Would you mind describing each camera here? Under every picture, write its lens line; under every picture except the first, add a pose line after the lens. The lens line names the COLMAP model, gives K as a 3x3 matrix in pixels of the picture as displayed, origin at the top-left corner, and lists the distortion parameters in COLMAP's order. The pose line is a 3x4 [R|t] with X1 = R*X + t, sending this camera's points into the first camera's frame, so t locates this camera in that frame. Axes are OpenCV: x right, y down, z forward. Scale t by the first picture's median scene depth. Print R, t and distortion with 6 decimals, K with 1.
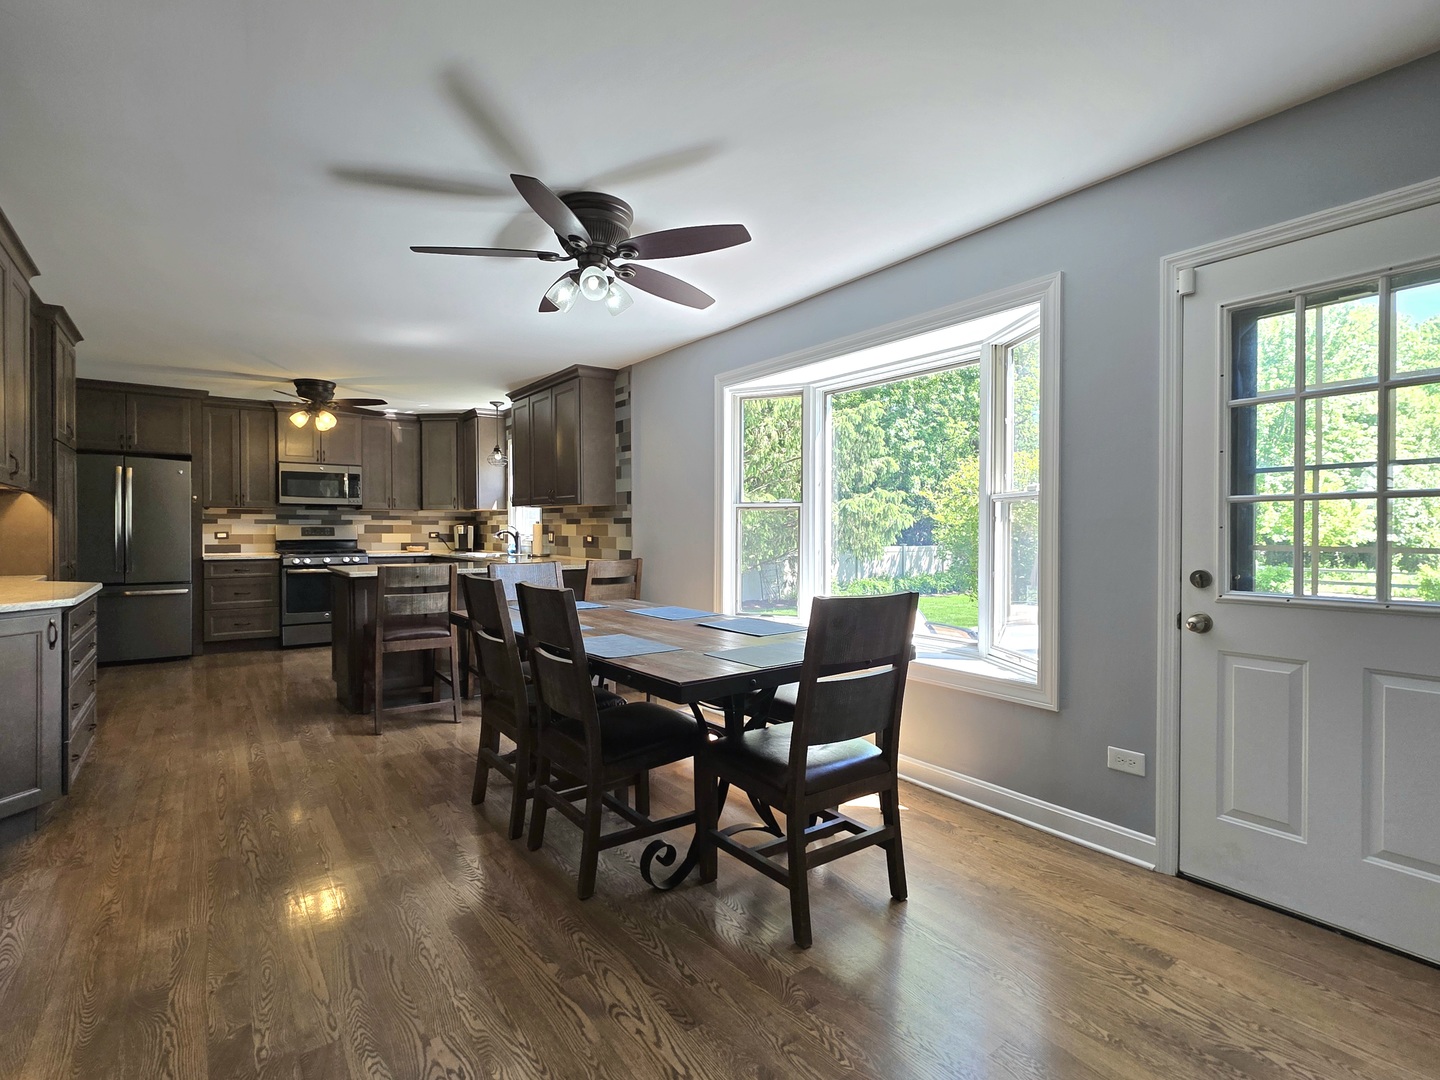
lens RADIAL K [[717.5, 0, 720.8], [0, 717.5, 535.9], [0, 0, 1]] dist [0.002466, -0.001013]
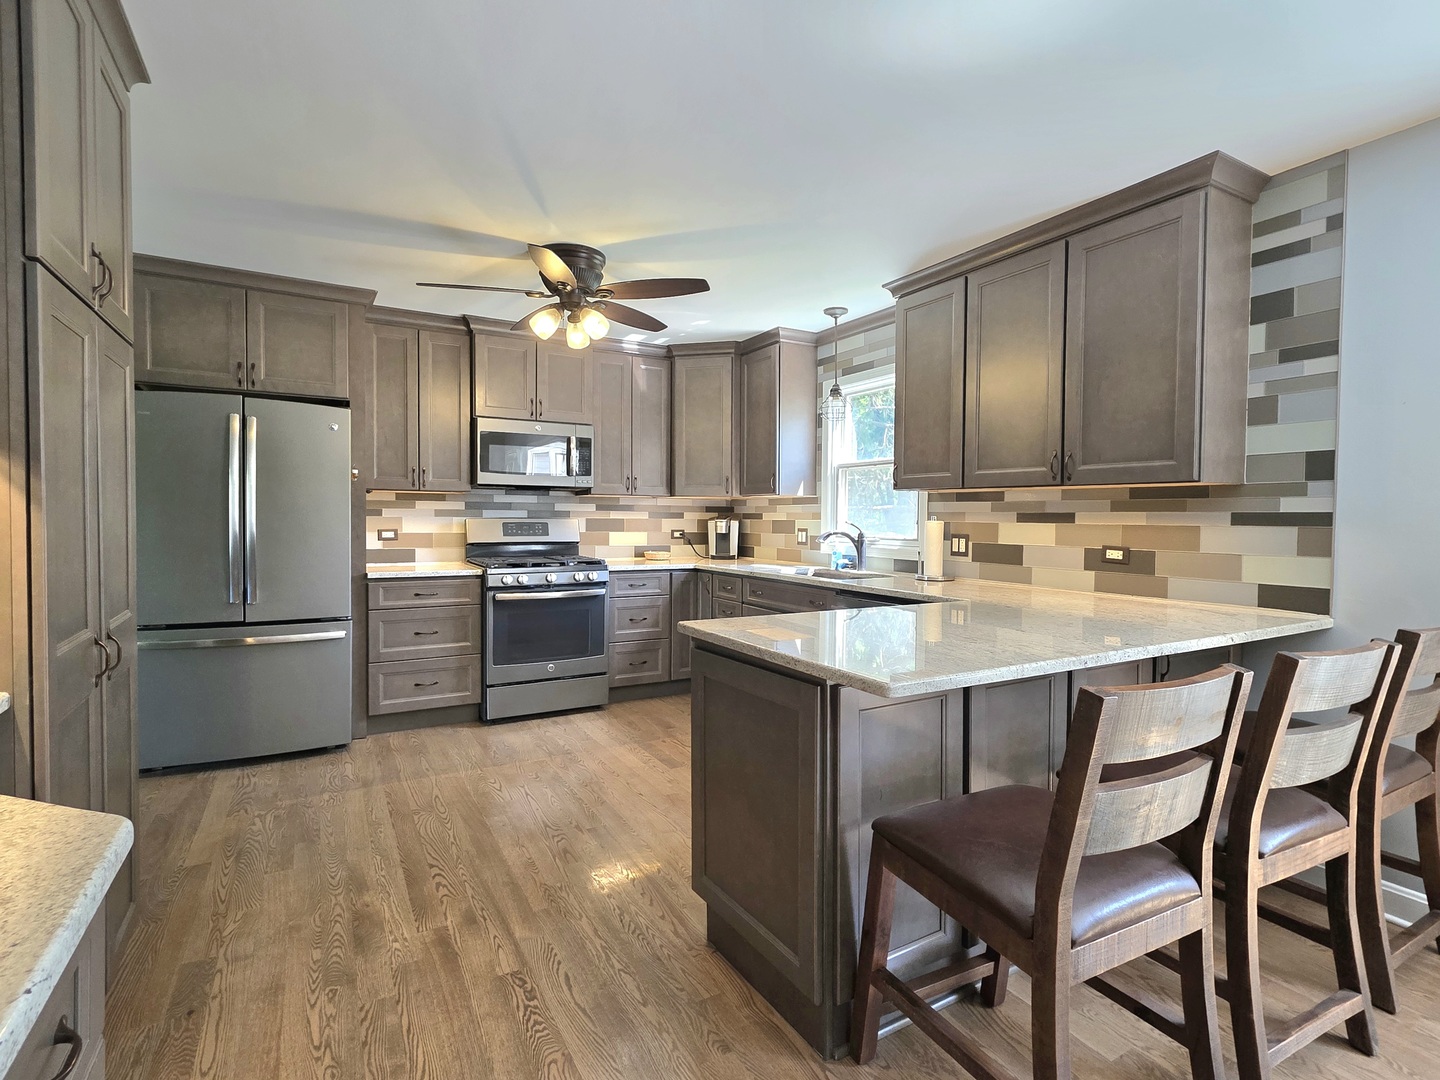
lens RADIAL K [[717.5, 0, 720.8], [0, 717.5, 535.9], [0, 0, 1]] dist [0.002466, -0.001013]
pose [[0.993907, 0.009325, -0.109831, -0.347044], [-0.007697, 0.999854, 0.015243, -0.011972], [0.109957, -0.014305, 0.993833, 0.420686]]
